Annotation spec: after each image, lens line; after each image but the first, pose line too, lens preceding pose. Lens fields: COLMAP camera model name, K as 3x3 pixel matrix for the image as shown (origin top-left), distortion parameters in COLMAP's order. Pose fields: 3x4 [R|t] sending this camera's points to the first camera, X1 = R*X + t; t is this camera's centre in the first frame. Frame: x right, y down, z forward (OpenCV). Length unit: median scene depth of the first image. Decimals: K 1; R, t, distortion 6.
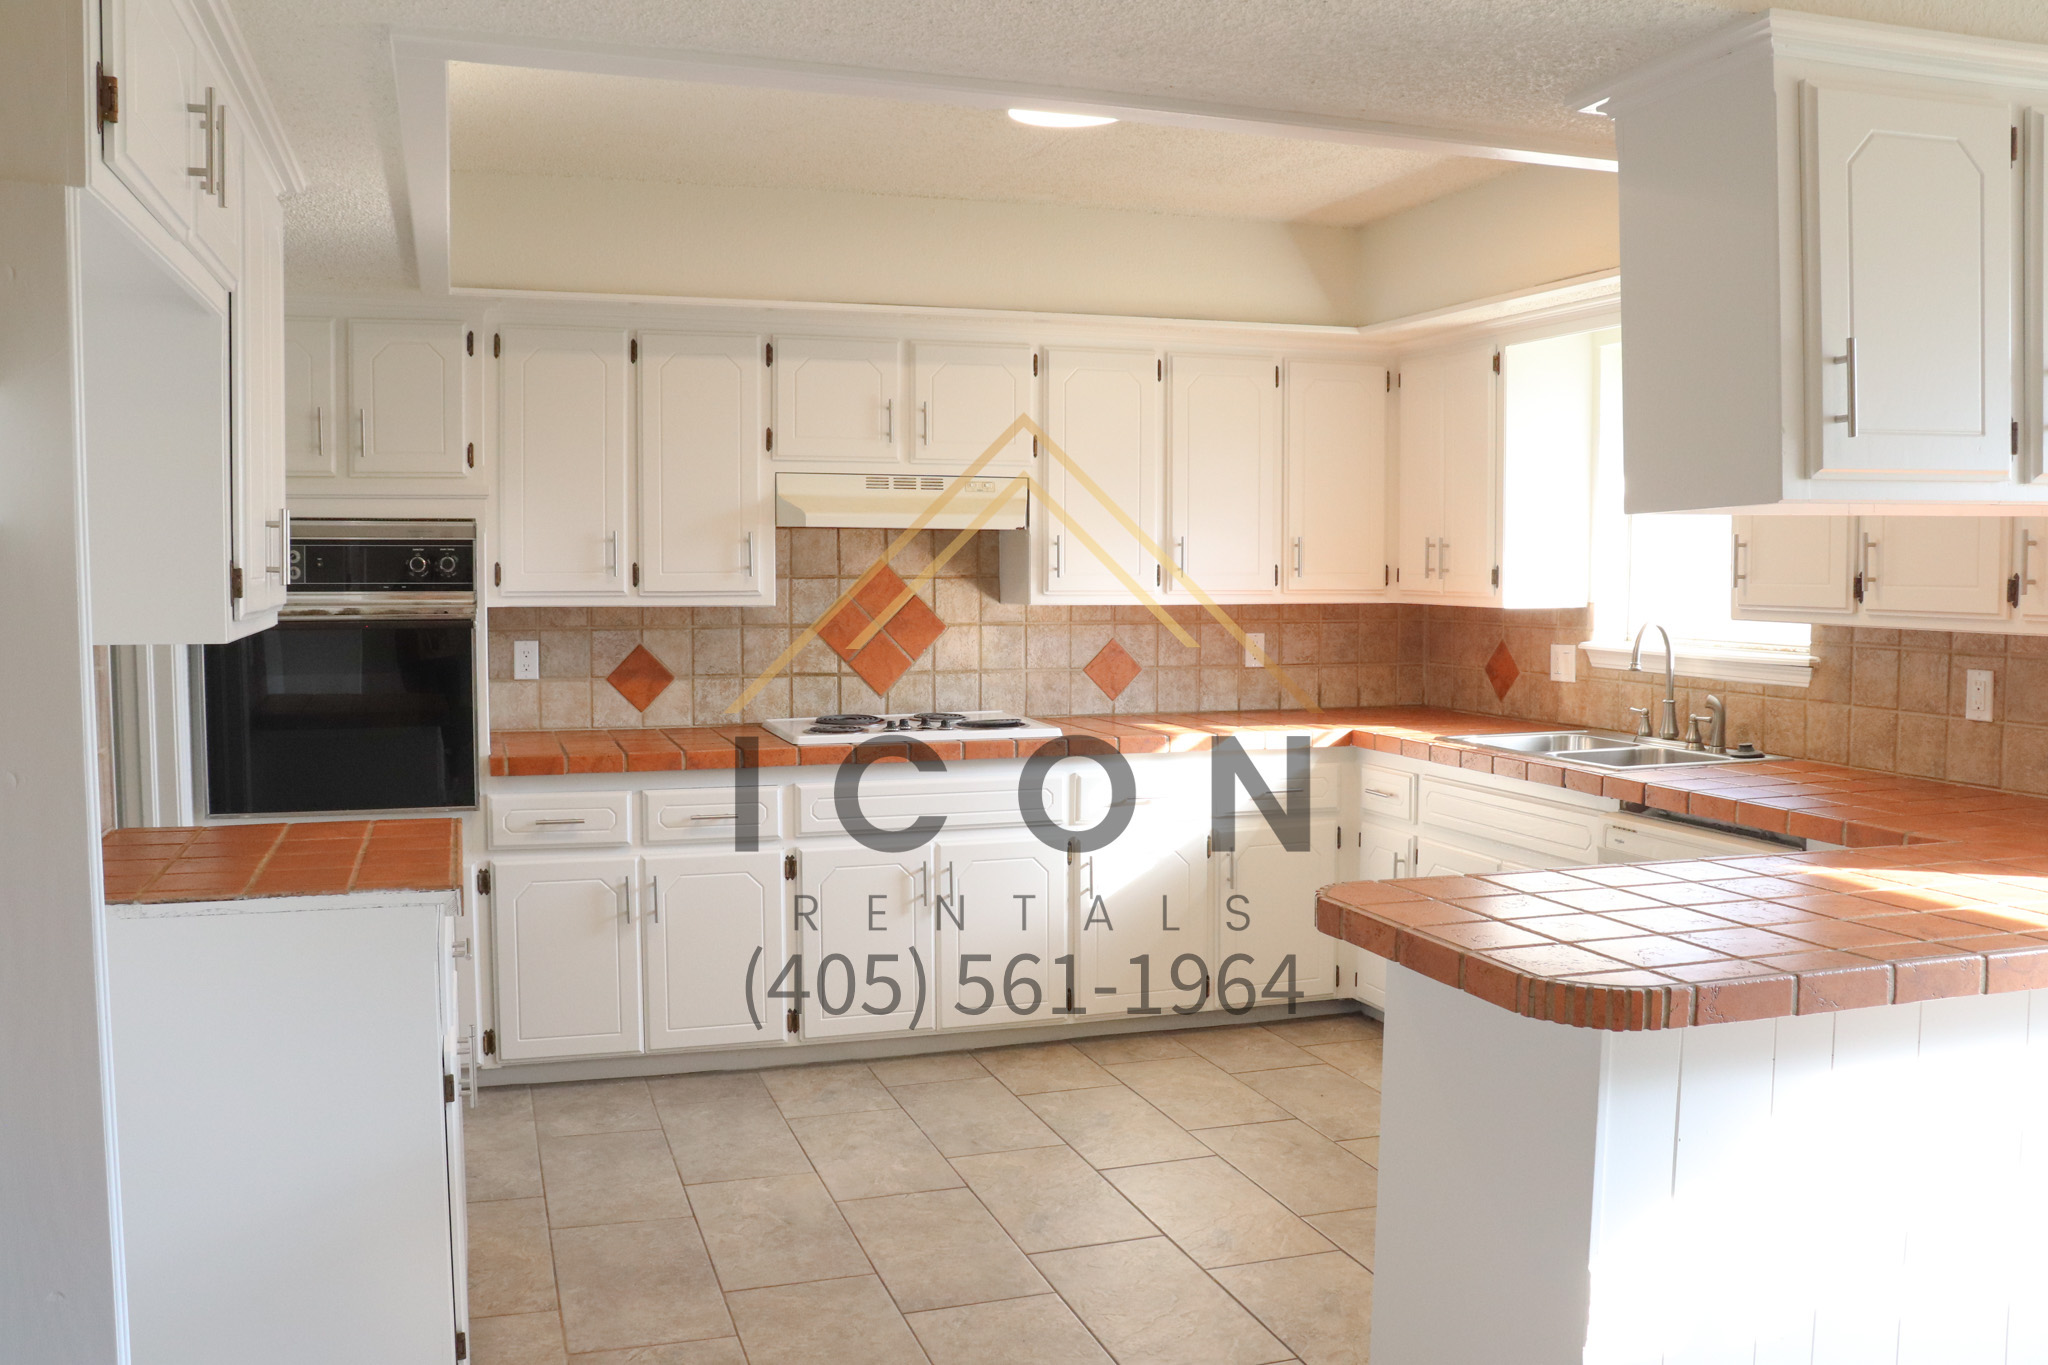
lens RADIAL K [[1763.5, 0, 1024.0], [0, 1763.5, 682.5], [0, 0, 1]] dist [-0.167859, 0.167406]
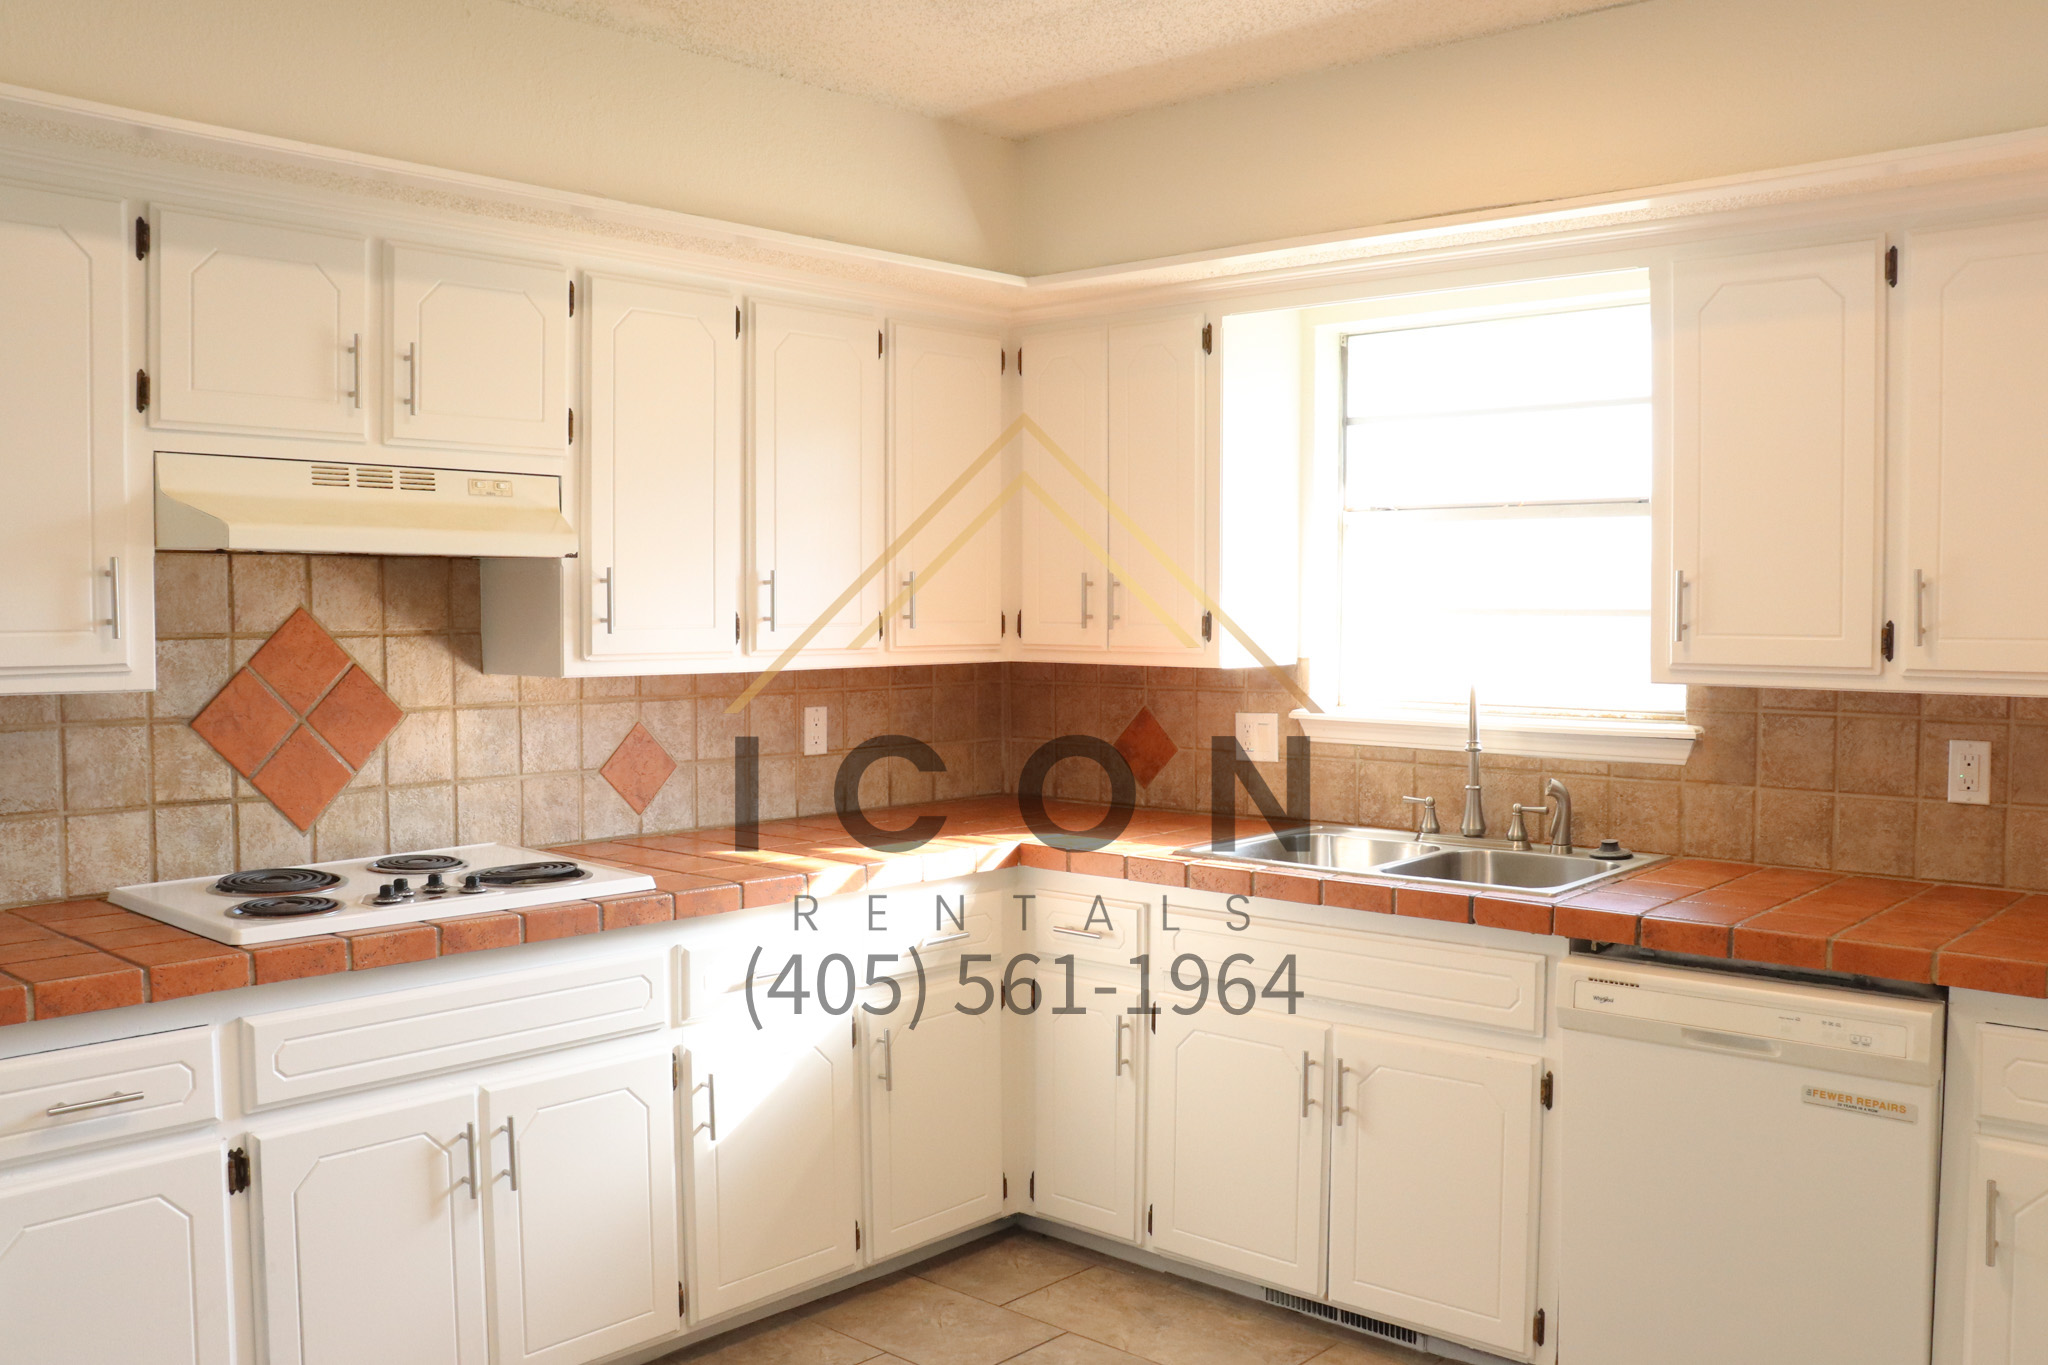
lens RADIAL K [[1763.5, 0, 1024.0], [0, 1763.5, 682.5], [0, 0, 1]] dist [-0.167859, 0.167406]
pose [[0.870394, -0.022348, 0.491849, -0.161818], [0.033436, 0.999346, -0.013763, -0.028289], [-0.491219, 0.028424, 0.870572, 0.377786]]
